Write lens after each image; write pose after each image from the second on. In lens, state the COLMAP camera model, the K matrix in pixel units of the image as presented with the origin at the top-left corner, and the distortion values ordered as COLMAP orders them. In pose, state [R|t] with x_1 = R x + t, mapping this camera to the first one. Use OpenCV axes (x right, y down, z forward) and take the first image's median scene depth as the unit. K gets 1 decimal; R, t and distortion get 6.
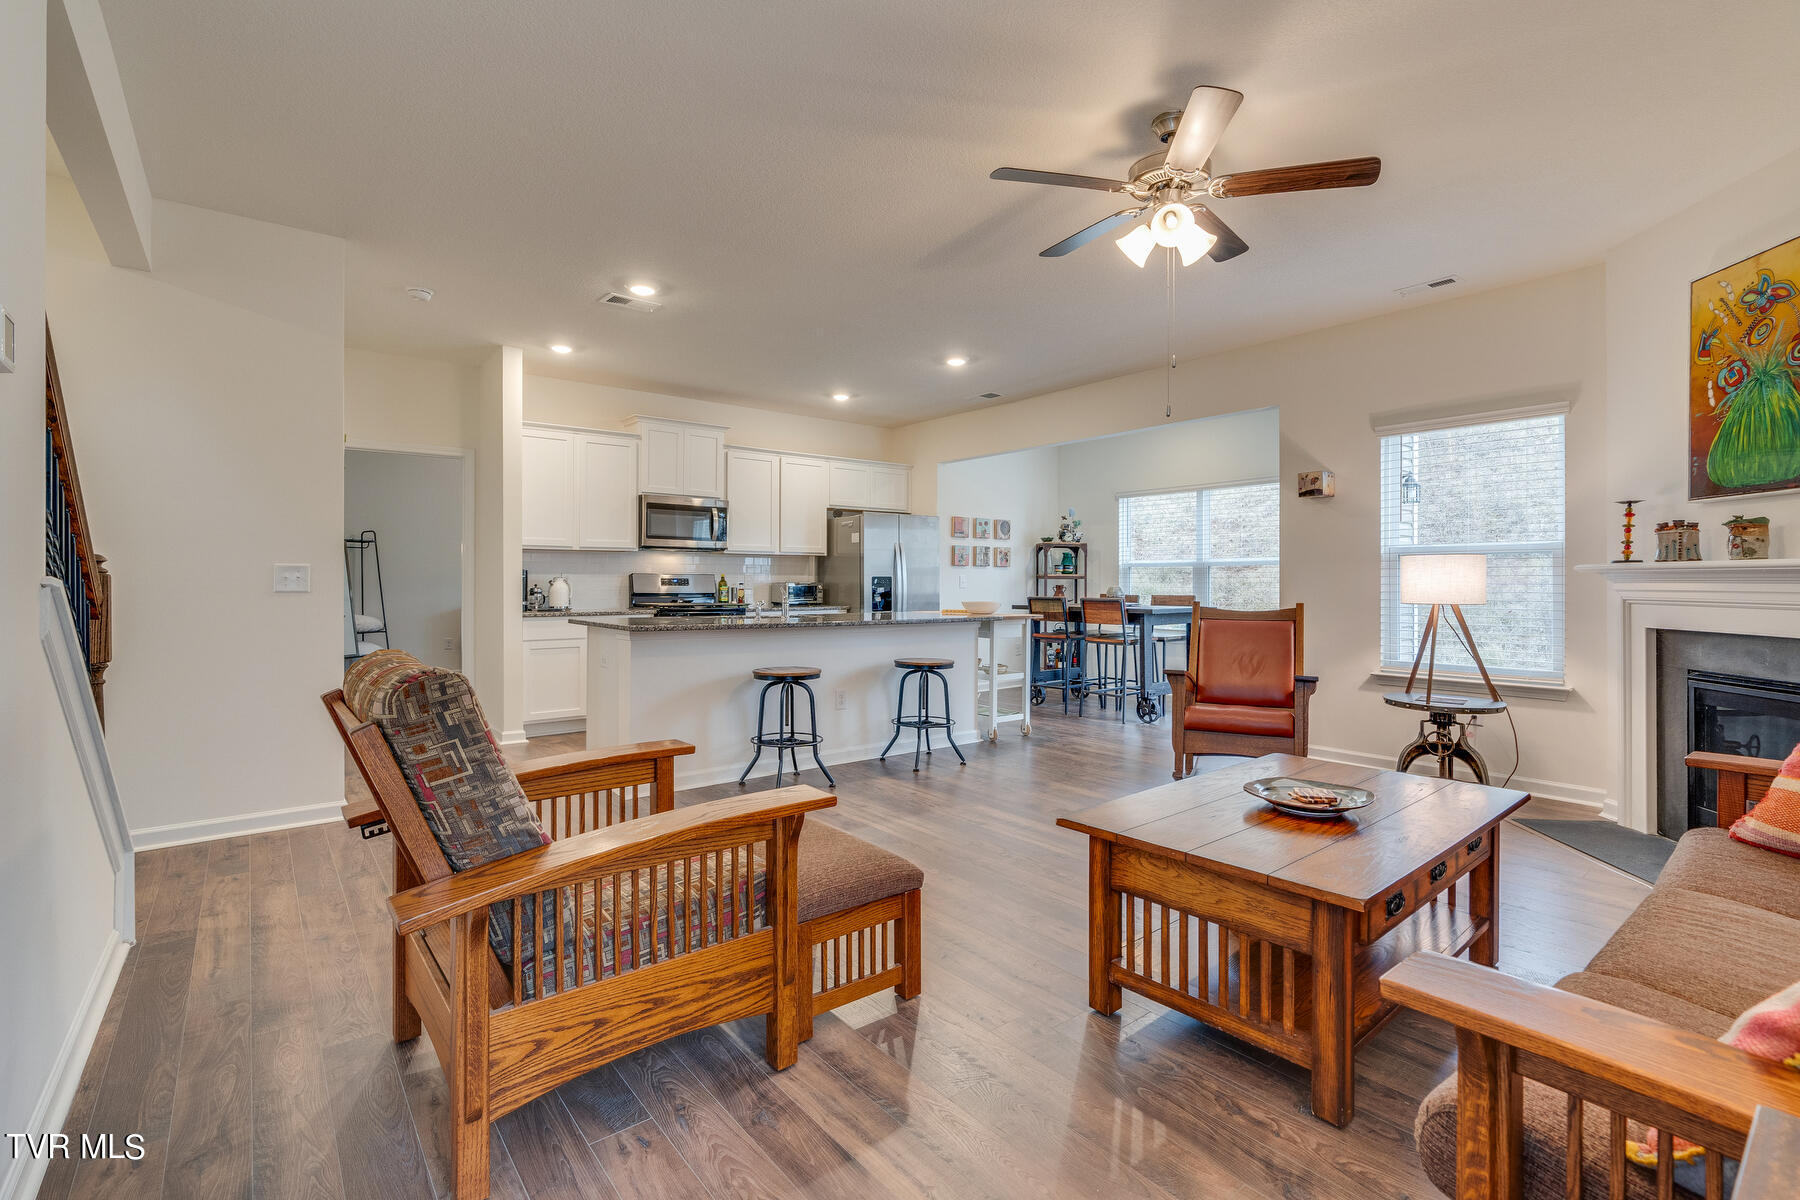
lens RADIAL K [[808.8, 0, 899.0], [0, 808.8, 581.2], [0, 0, 1]] dist [0.000597, -0.000304]
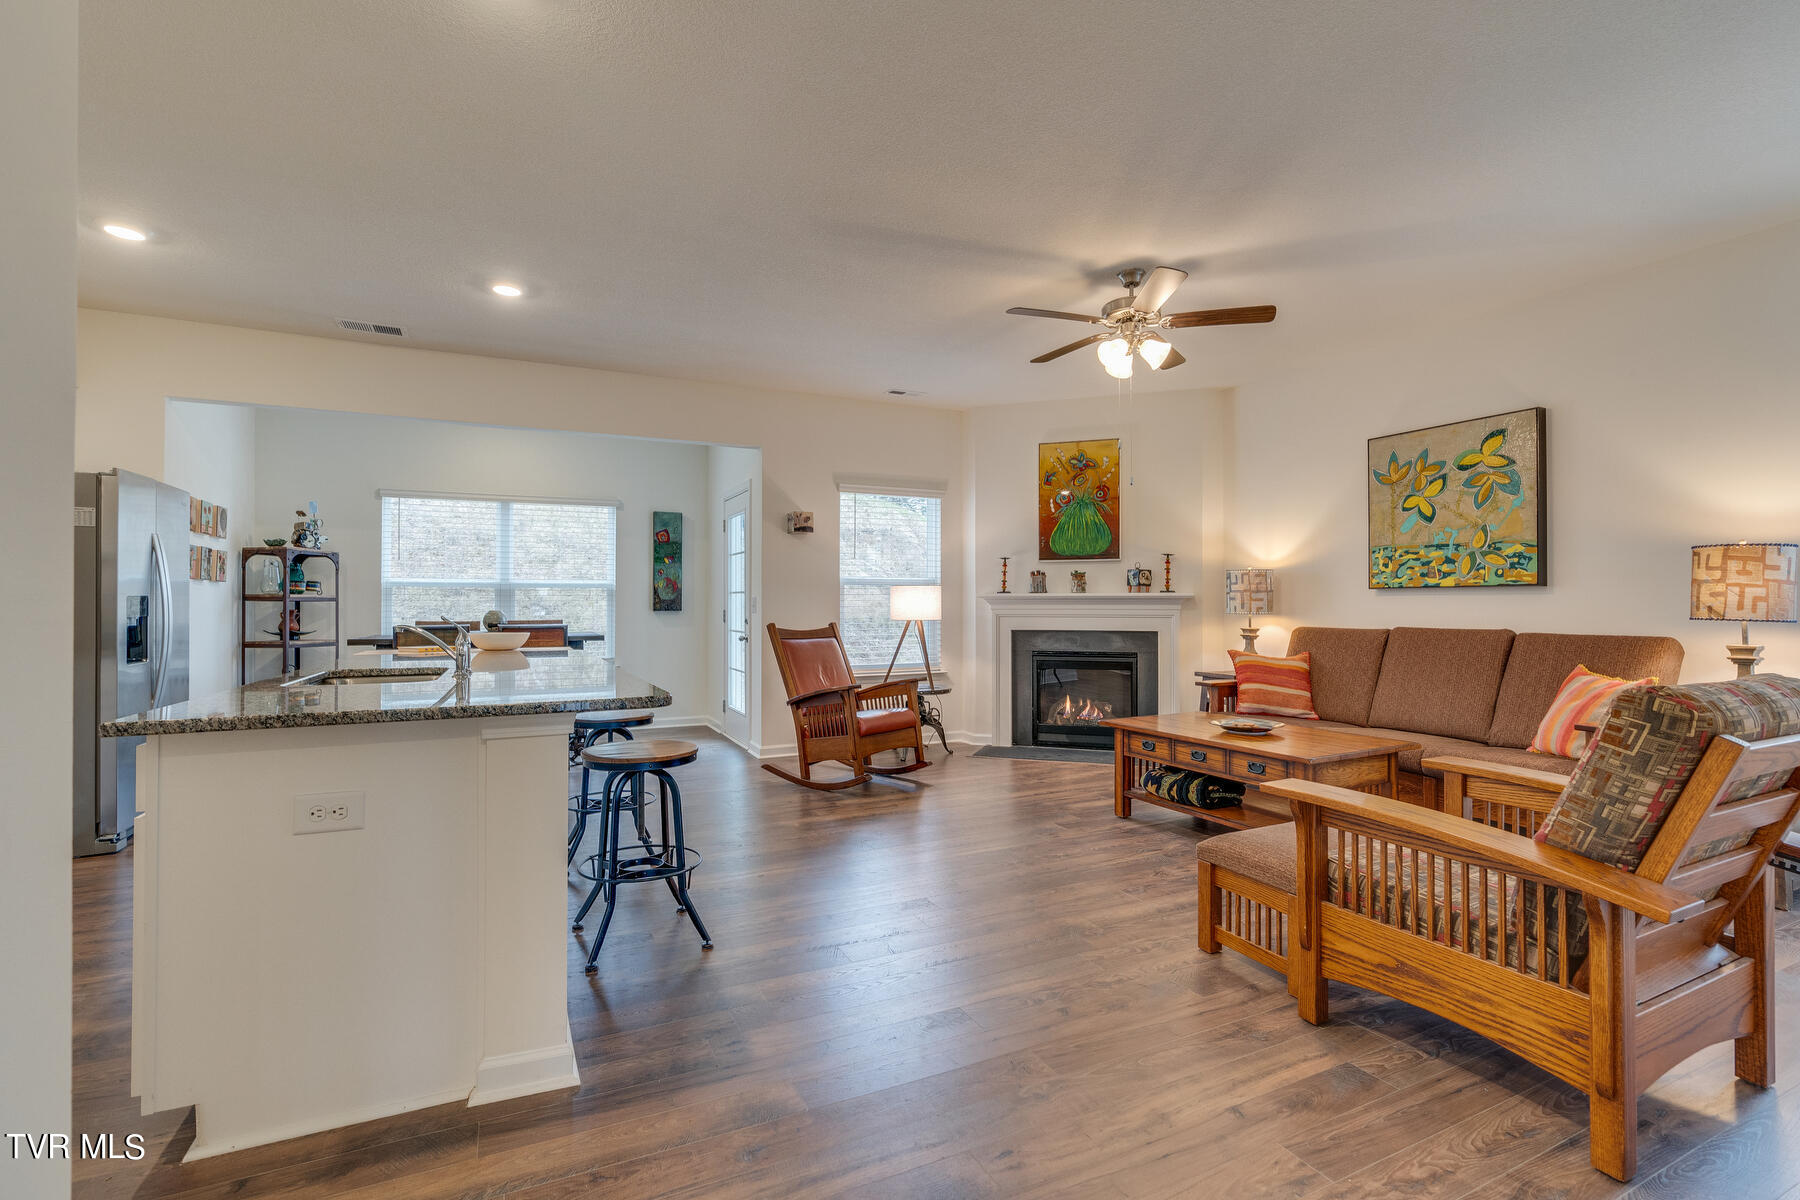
lens RADIAL K [[808.8, 0, 904.7], [0, 808.8, 600.1], [0, 0, 1]] dist [0.000597, -0.000304]
pose [[0.228615, 0.003207, 0.973512, -0.694120], [0.002052, 0.999991, -0.003776, -0.000848], [-0.973515, 0.002861, 0.228607, 0.666266]]
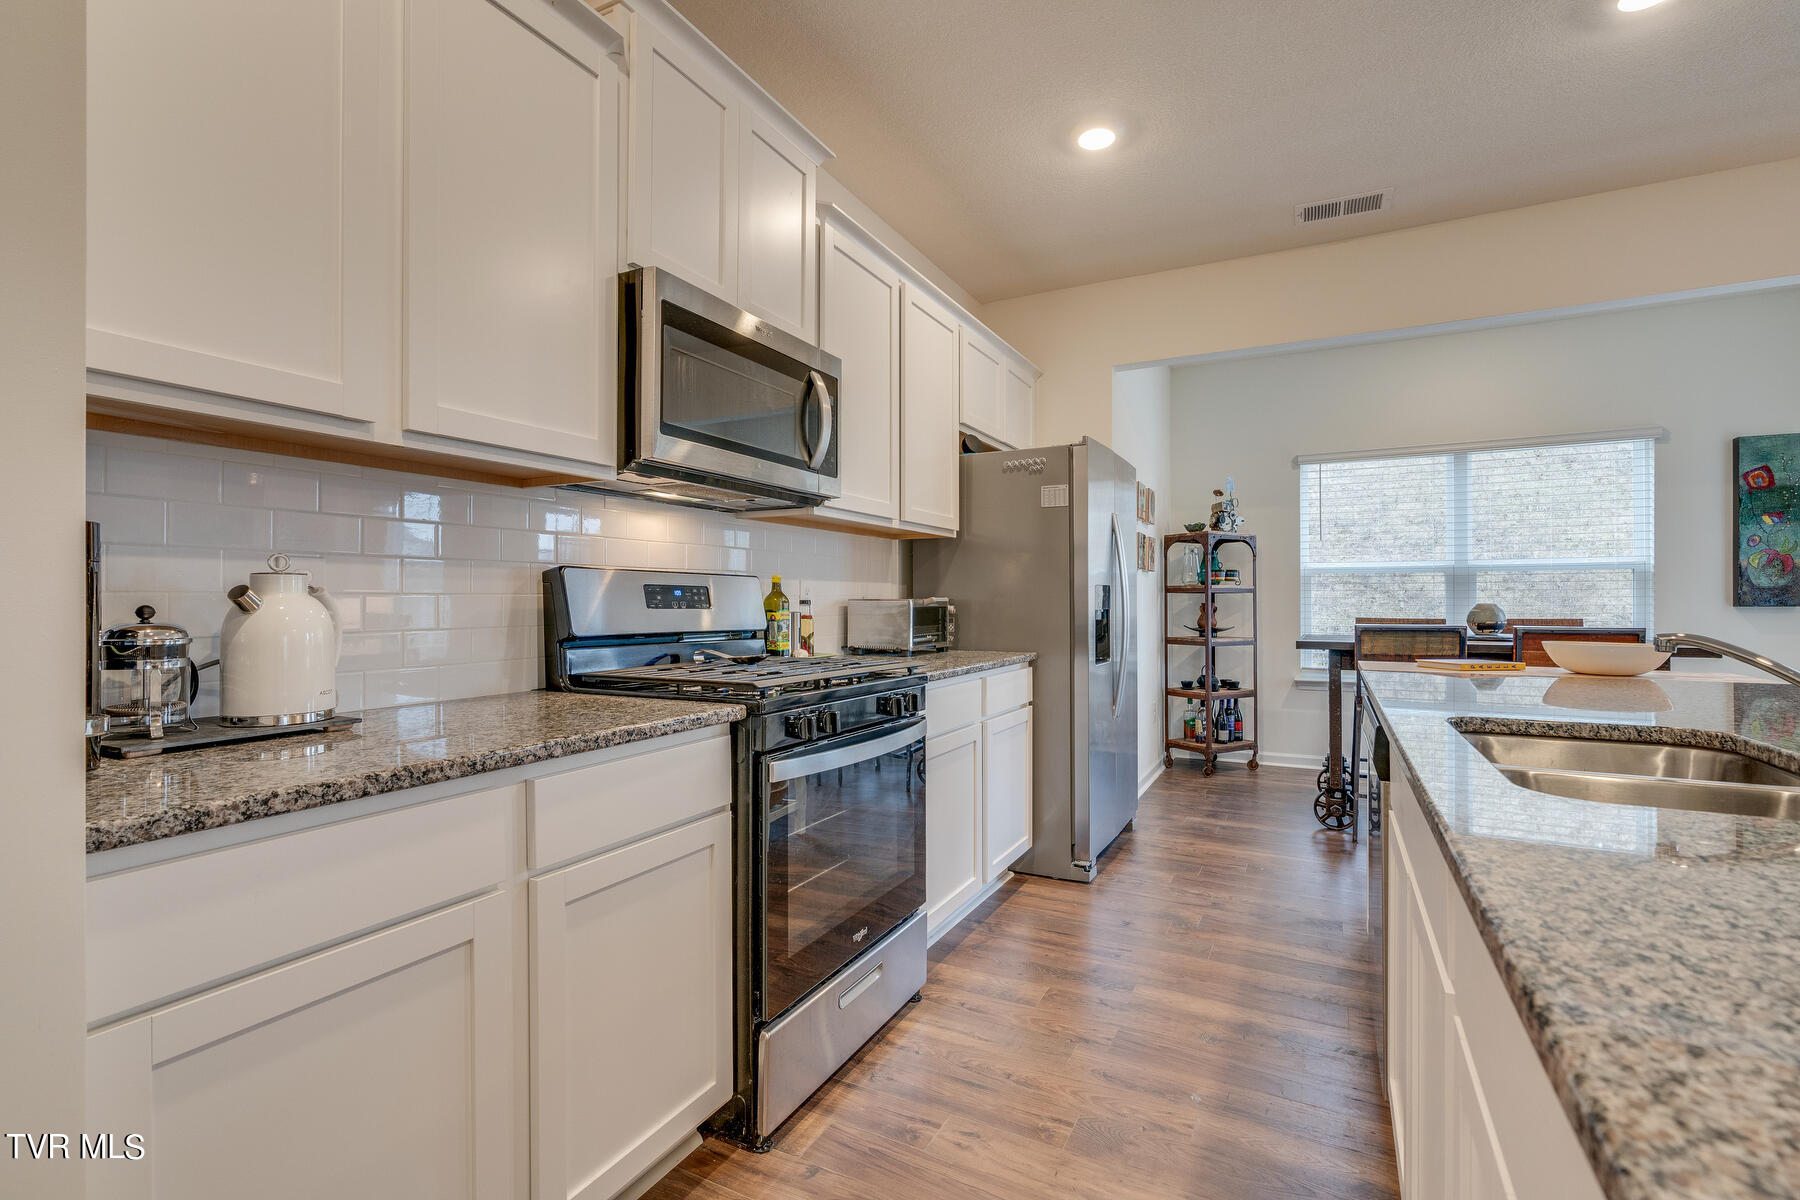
lens RADIAL K [[808.8, 0, 904.5], [0, 808.8, 603.1], [0, 0, 1]] dist [0.000597, -0.000304]
pose [[0.918165, -0.004053, 0.396177, -0.500524], [0.003838, 0.999992, 0.001334, 0.005360], [-0.396179, 0.000296, 0.918173, 1.054556]]
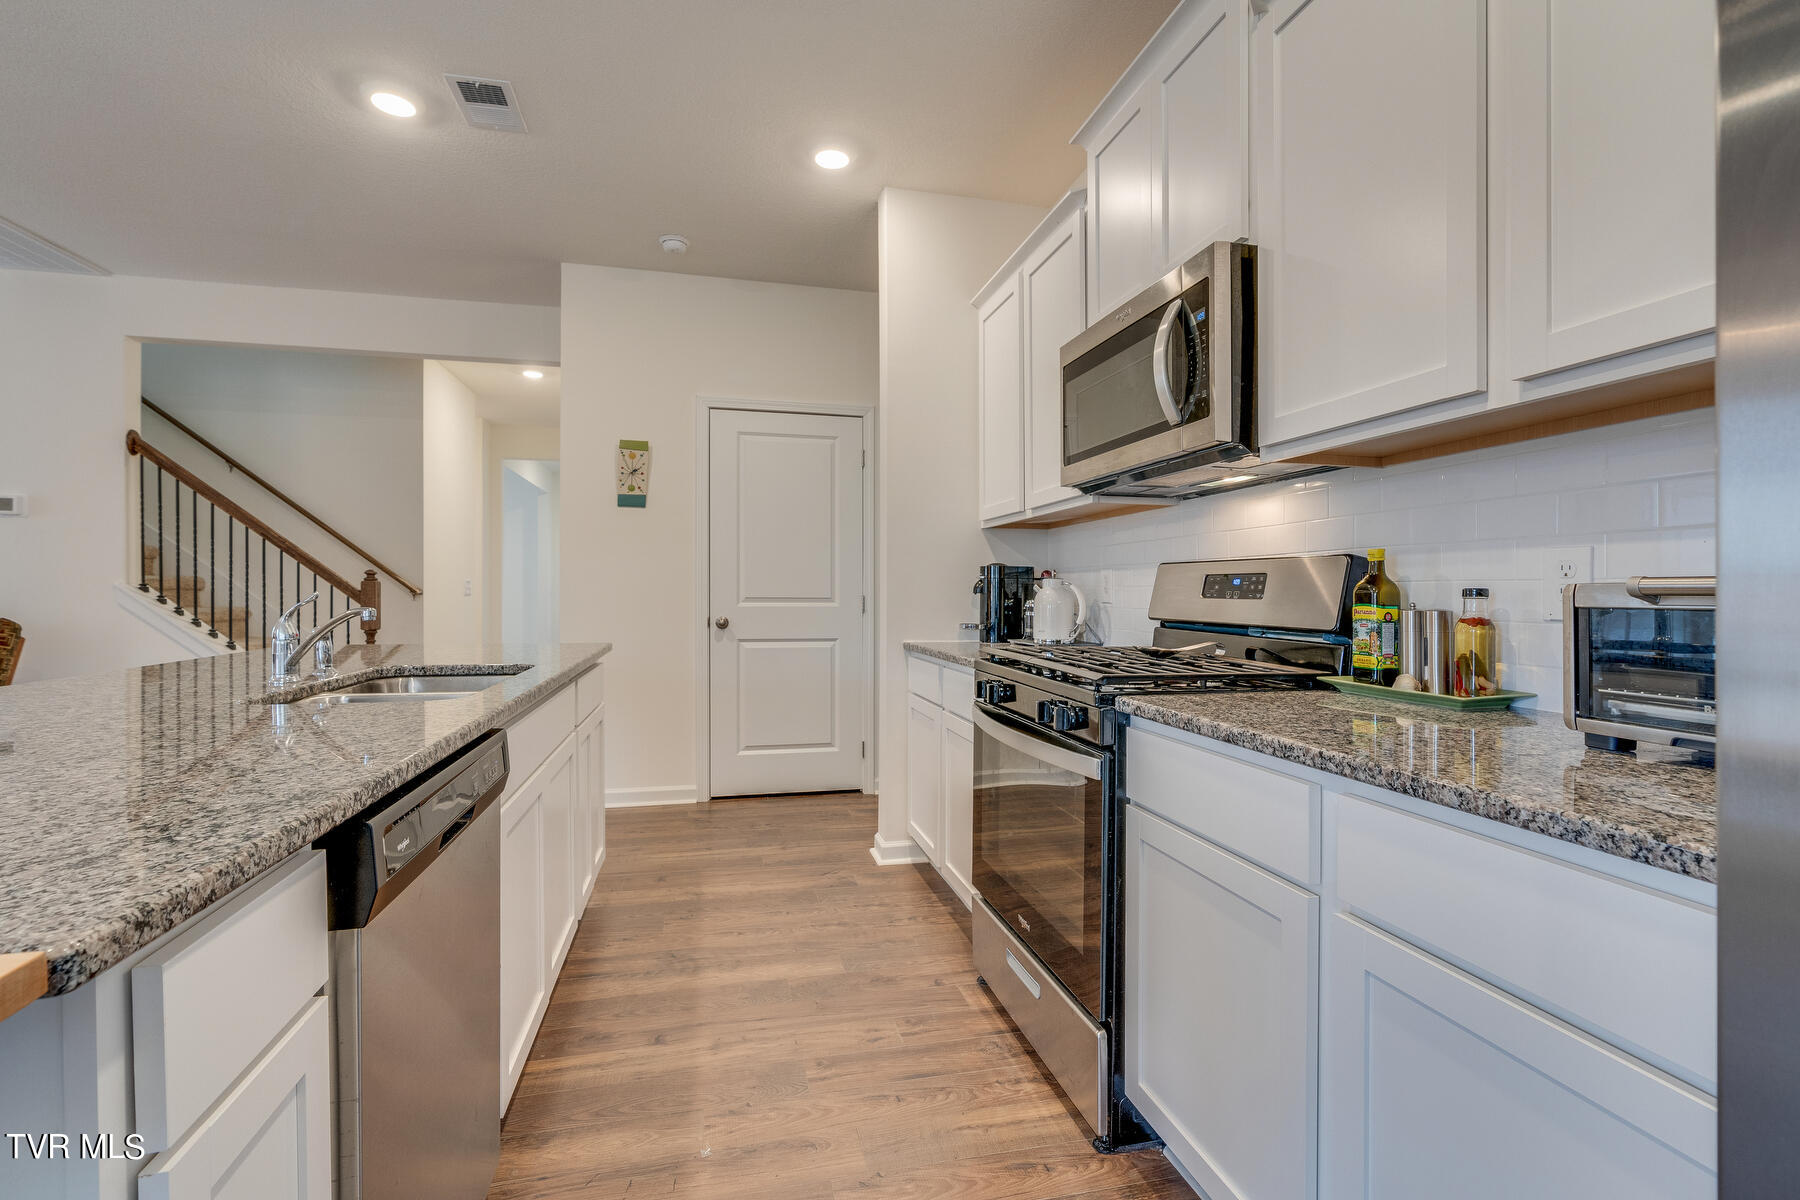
lens RADIAL K [[808.8, 0, 900.9], [0, 808.8, 596.3], [0, 0, 1]] dist [0.000597, -0.000304]
pose [[-0.434705, -0.001508, -0.900571, 0.092514], [-0.010408, 0.999940, 0.003350, 0.008239], [0.900513, 0.010829, -0.434695, 1.611816]]
